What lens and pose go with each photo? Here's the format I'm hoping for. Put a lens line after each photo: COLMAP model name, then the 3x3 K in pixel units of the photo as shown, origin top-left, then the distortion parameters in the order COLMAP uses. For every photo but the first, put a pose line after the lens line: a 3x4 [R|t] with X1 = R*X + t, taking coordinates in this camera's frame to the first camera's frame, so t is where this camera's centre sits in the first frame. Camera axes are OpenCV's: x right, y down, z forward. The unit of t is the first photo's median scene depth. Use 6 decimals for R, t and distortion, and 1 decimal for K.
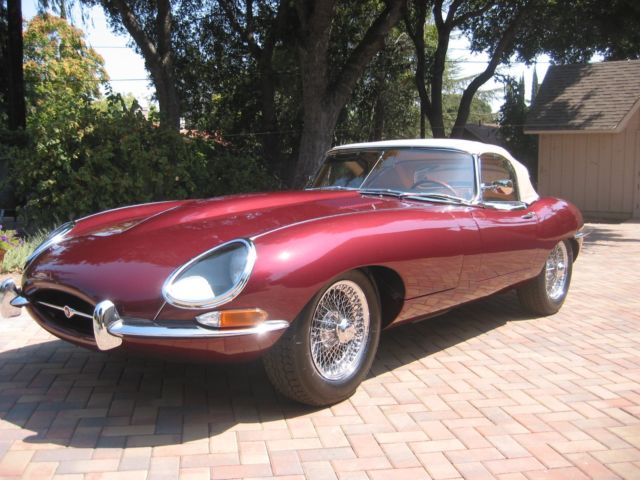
lens RADIAL K [[680.3, 0, 320.0], [0, 680.3, 240.0], [0, 0, 1]] dist [-0.104773, 0.053893]
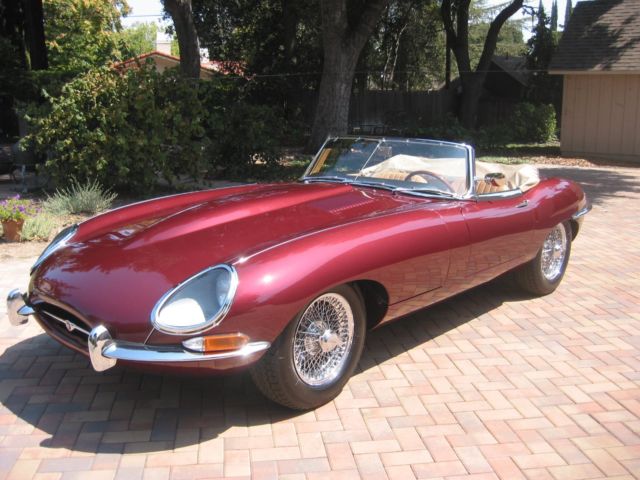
lens RADIAL K [[680.3, 0, 320.0], [0, 680.3, 240.0], [0, 0, 1]] dist [-0.104773, 0.053893]
pose [[0.999187, 0.002198, -0.040264, 0.060485], [0.002112, 0.994292, 0.106673, -0.123769], [0.040269, -0.106671, 0.993479, -0.034728]]
